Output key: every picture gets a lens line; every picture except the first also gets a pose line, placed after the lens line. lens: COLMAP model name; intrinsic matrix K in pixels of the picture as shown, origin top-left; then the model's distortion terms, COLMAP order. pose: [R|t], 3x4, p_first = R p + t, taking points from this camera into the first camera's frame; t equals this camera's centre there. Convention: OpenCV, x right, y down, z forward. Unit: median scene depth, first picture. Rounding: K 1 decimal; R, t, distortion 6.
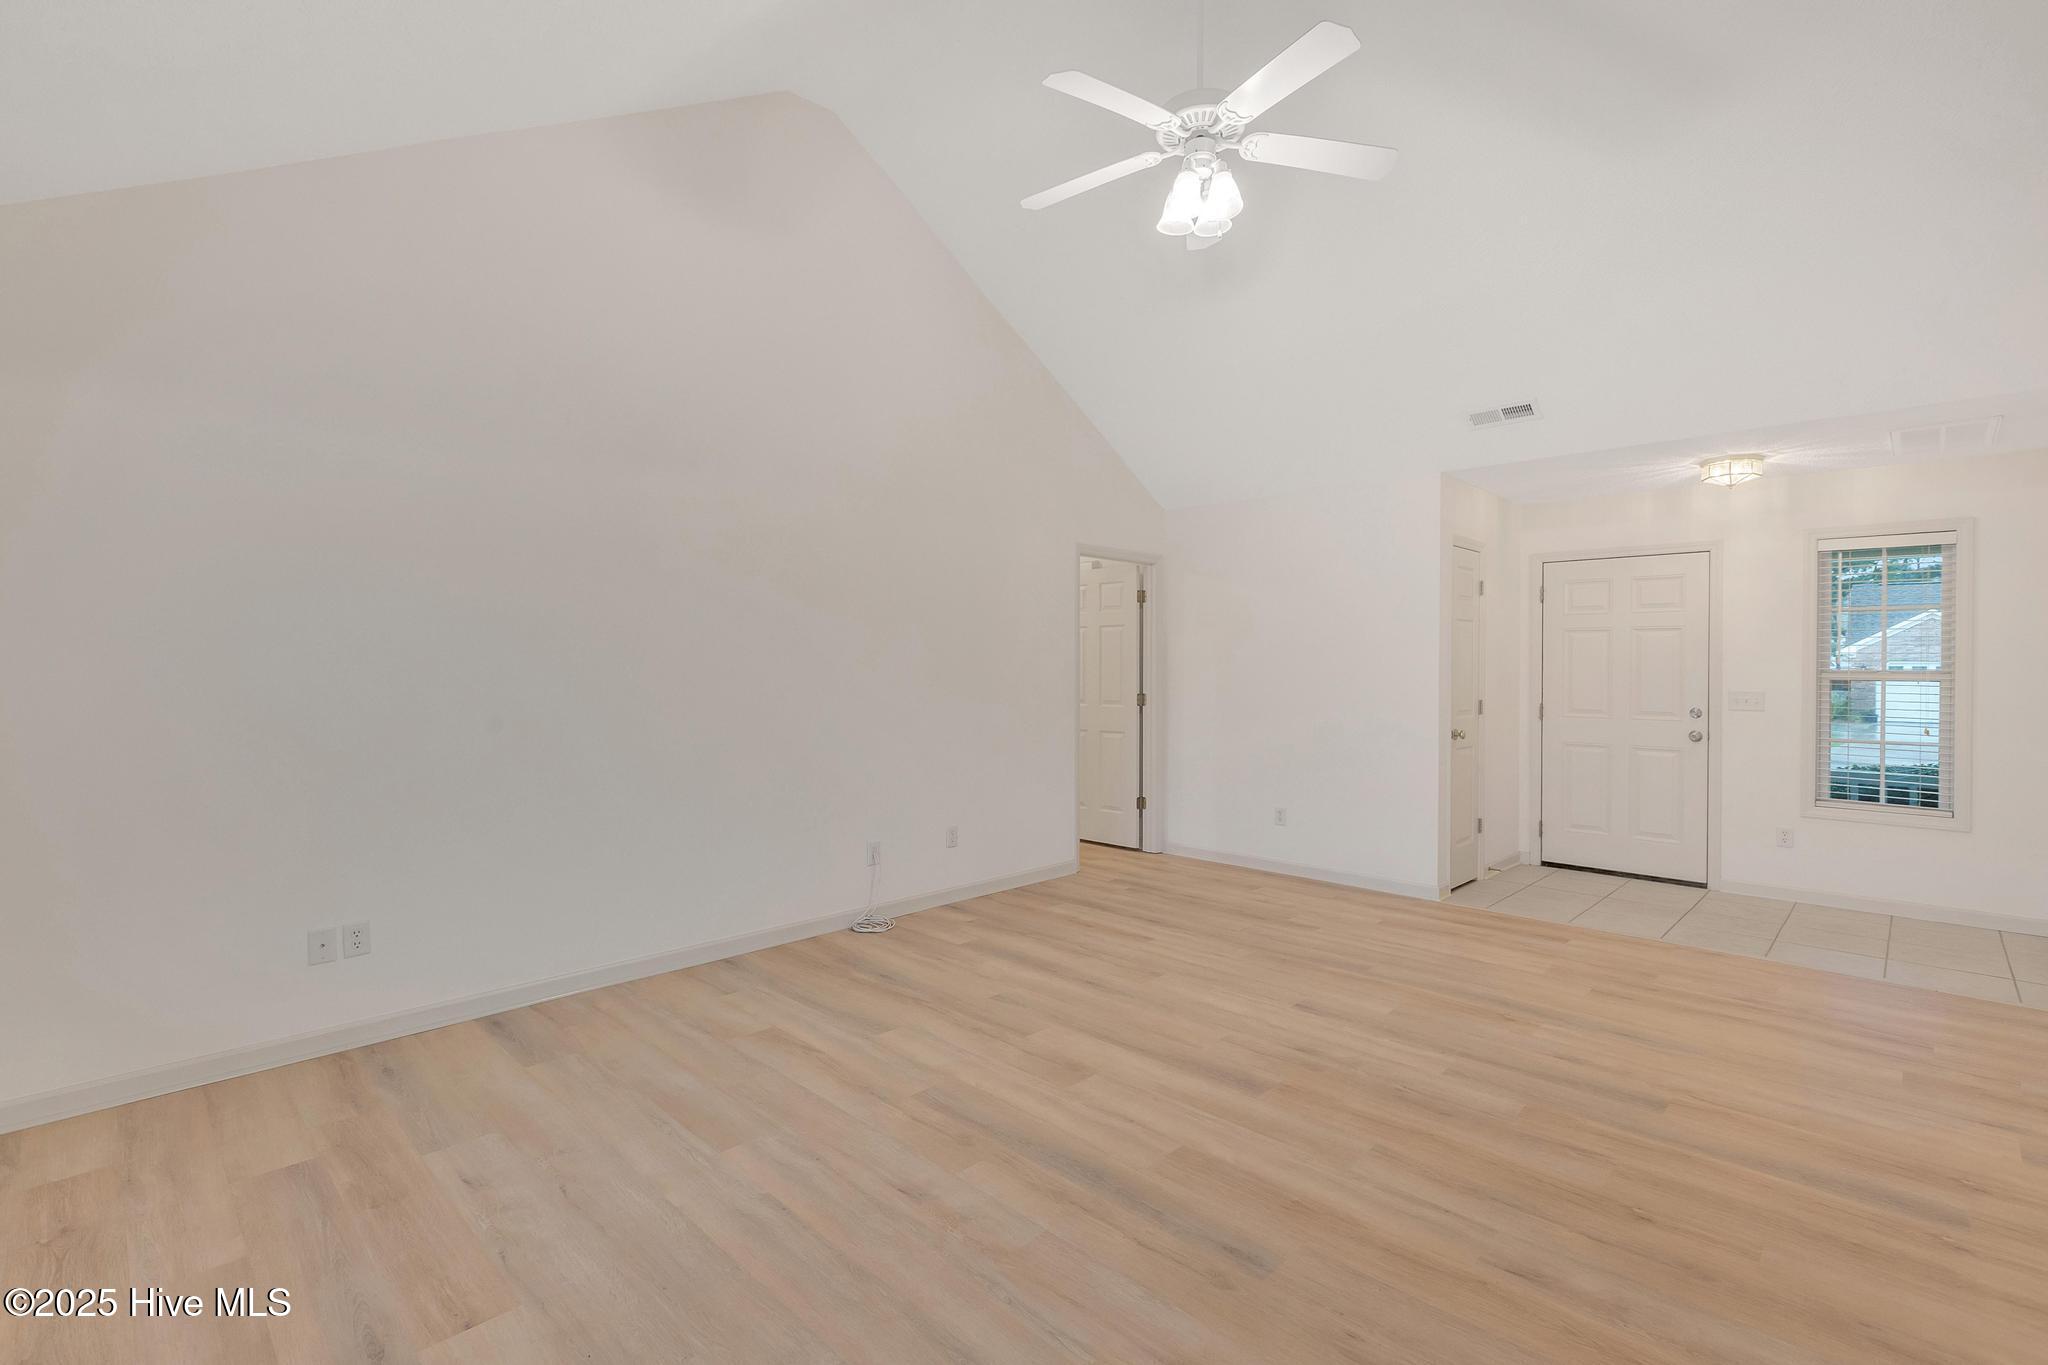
lens RADIAL K [[937.5, 0, 1020.9], [0, 937.5, 671.4], [0, 0, 1]] dist [0.000576, -0.007846]
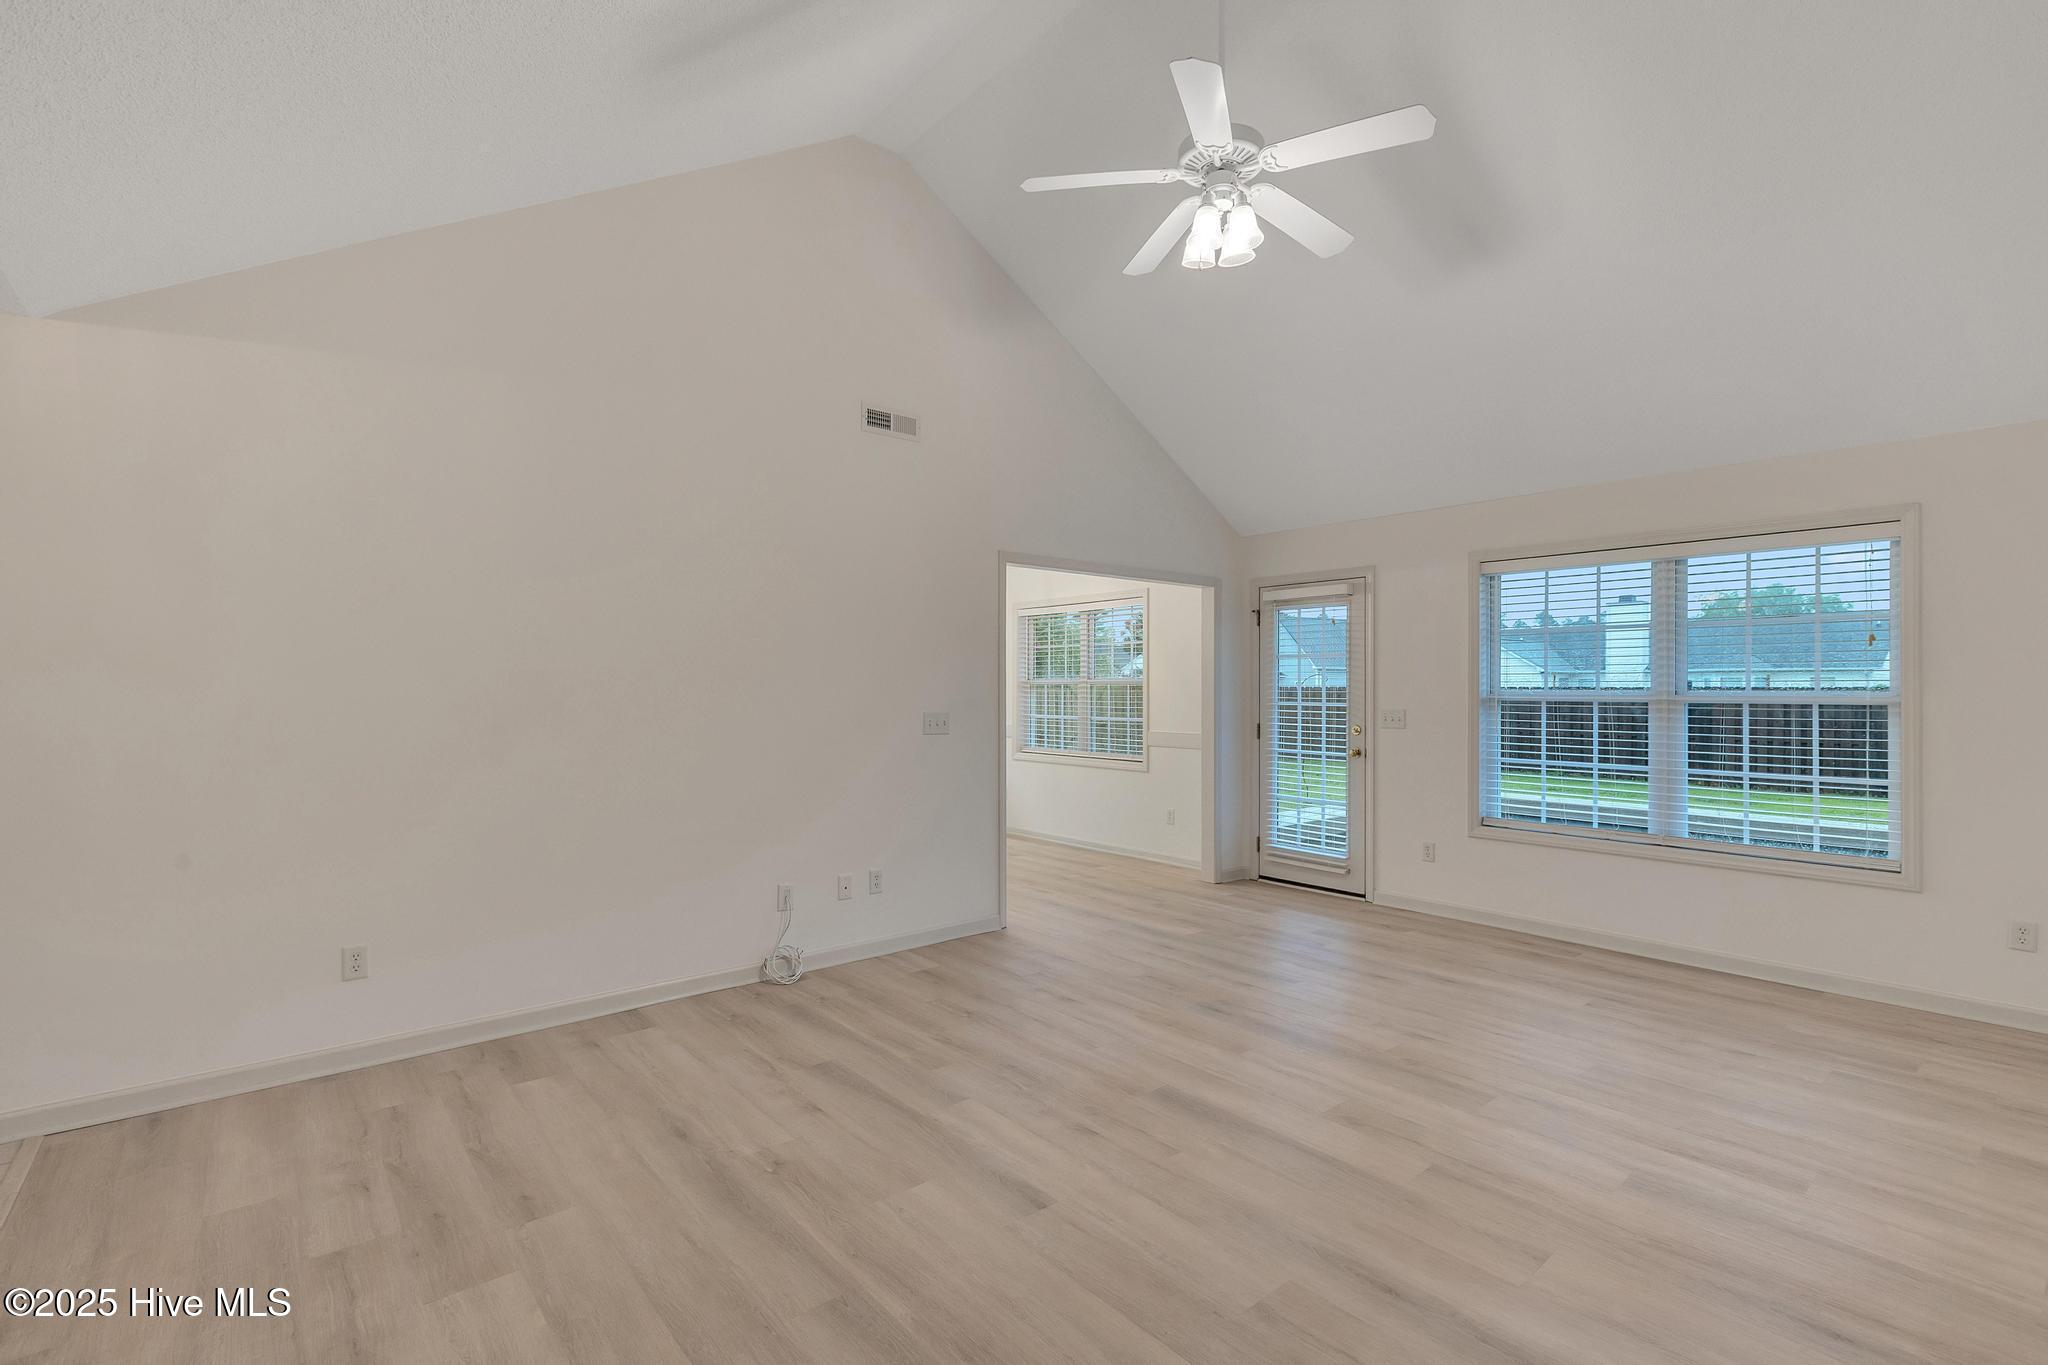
lens RADIAL K [[915.5, 0, 1023.3], [0, 915.5, 689.2], [0, 0, 1]] dist [-0.001095, 0.000002]
pose [[-0.994605, -0.005363, 0.103598, 0.264425], [-0.004628, 0.999962, 0.007336, -0.014238], [-0.103633, 0.006817, -0.994592, 1.776032]]
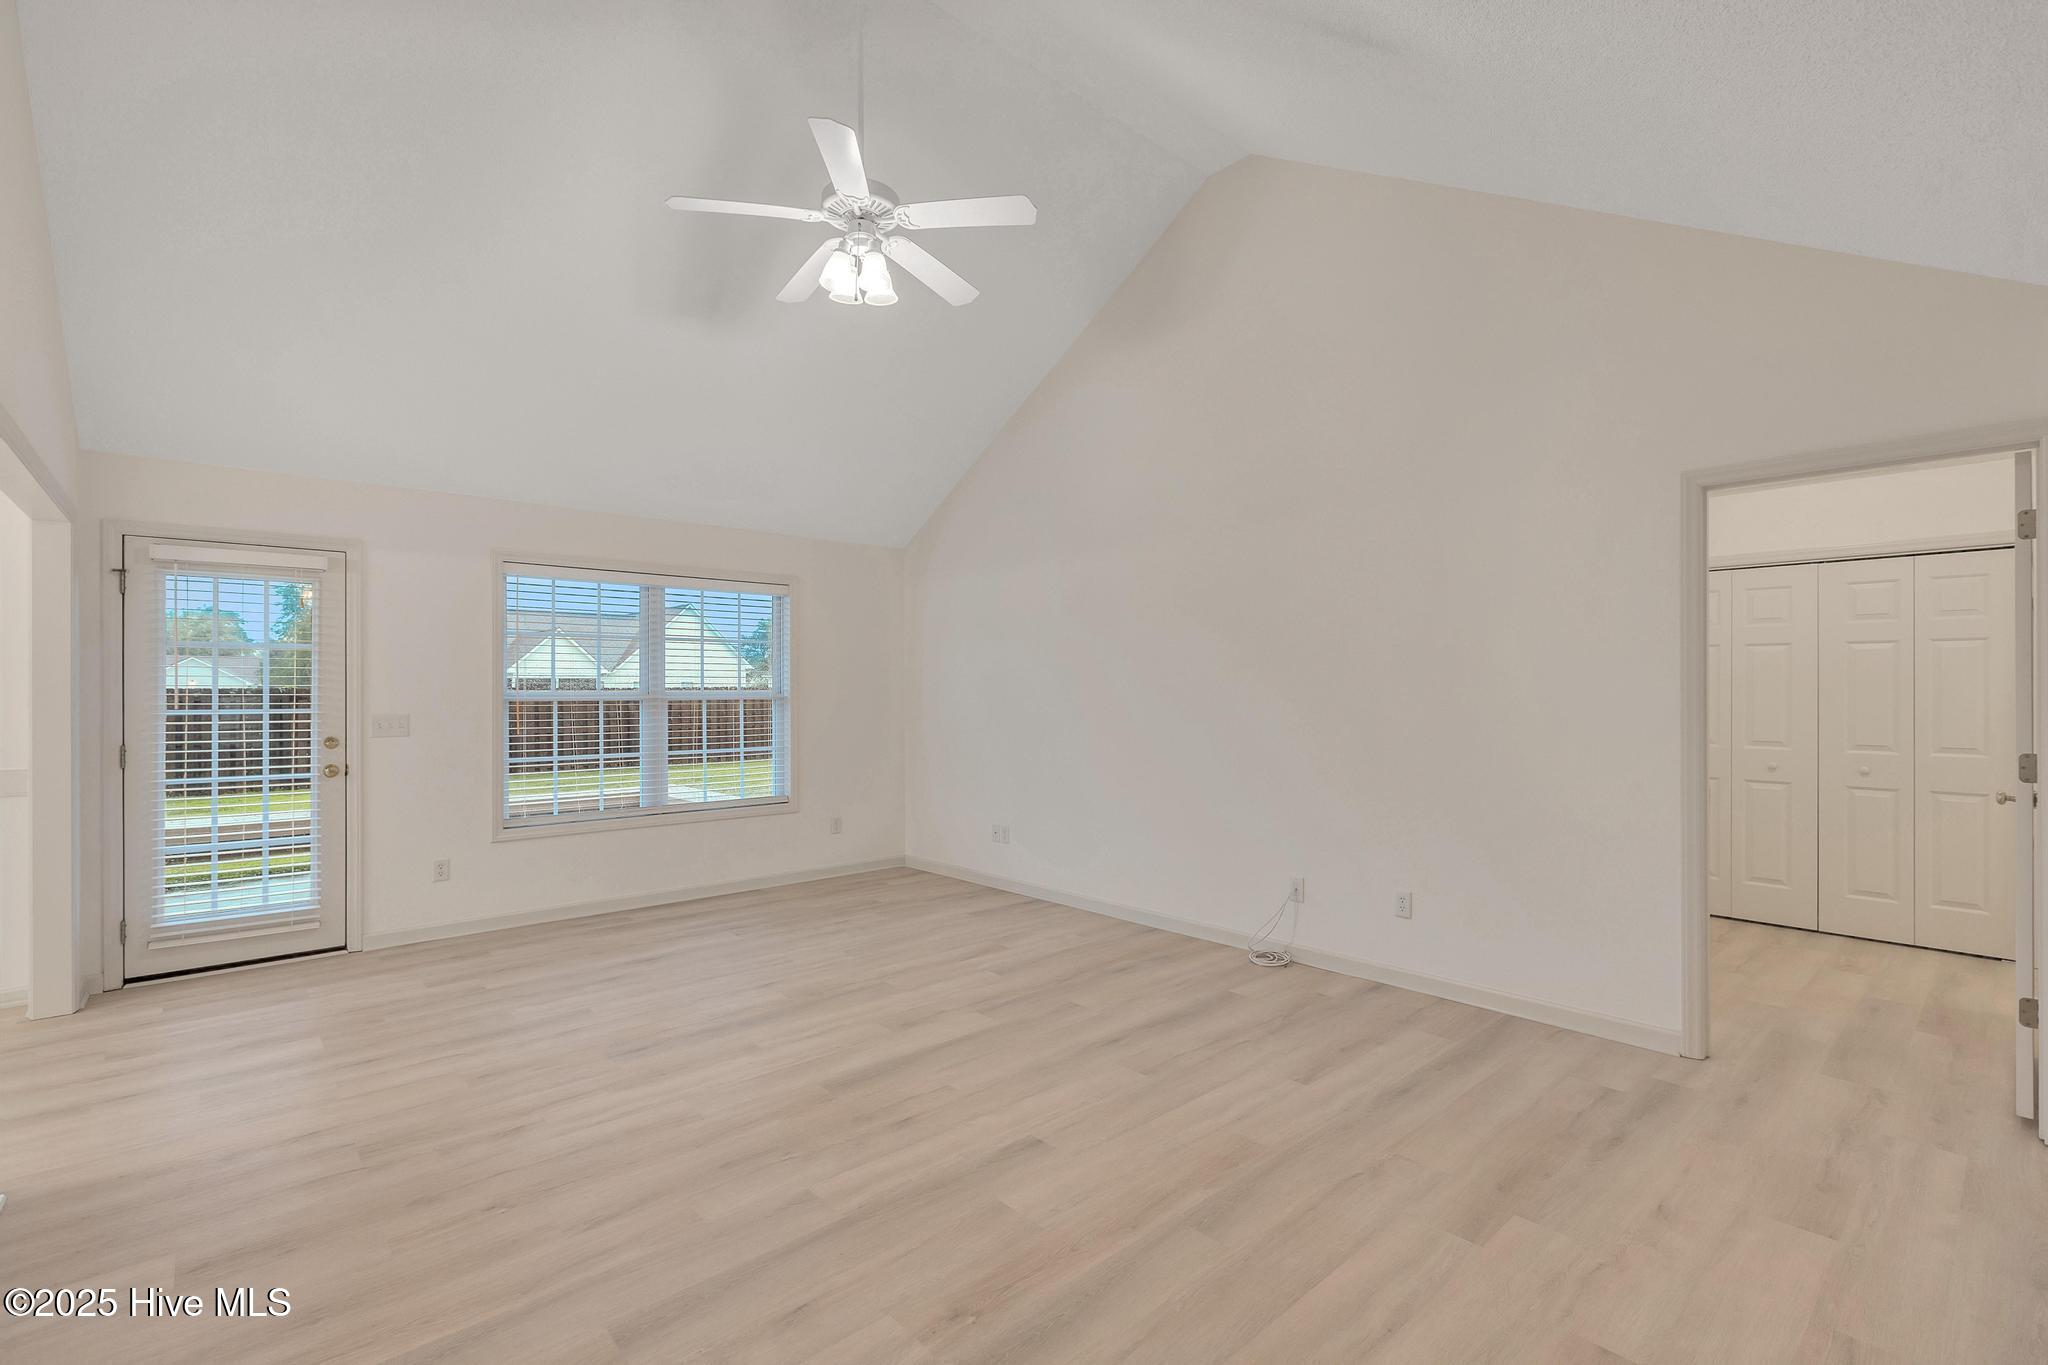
lens RADIAL K [[915.5, 0, 1023.3], [0, 915.5, 689.2], [0, 0, 1]] dist [-0.001095, 0.000002]
pose [[-0.071022, -0.003295, -0.997469, 1.119697], [-0.003570, 0.999989, -0.003049, -0.006758], [0.997468, 0.003344, -0.071033, 1.123881]]
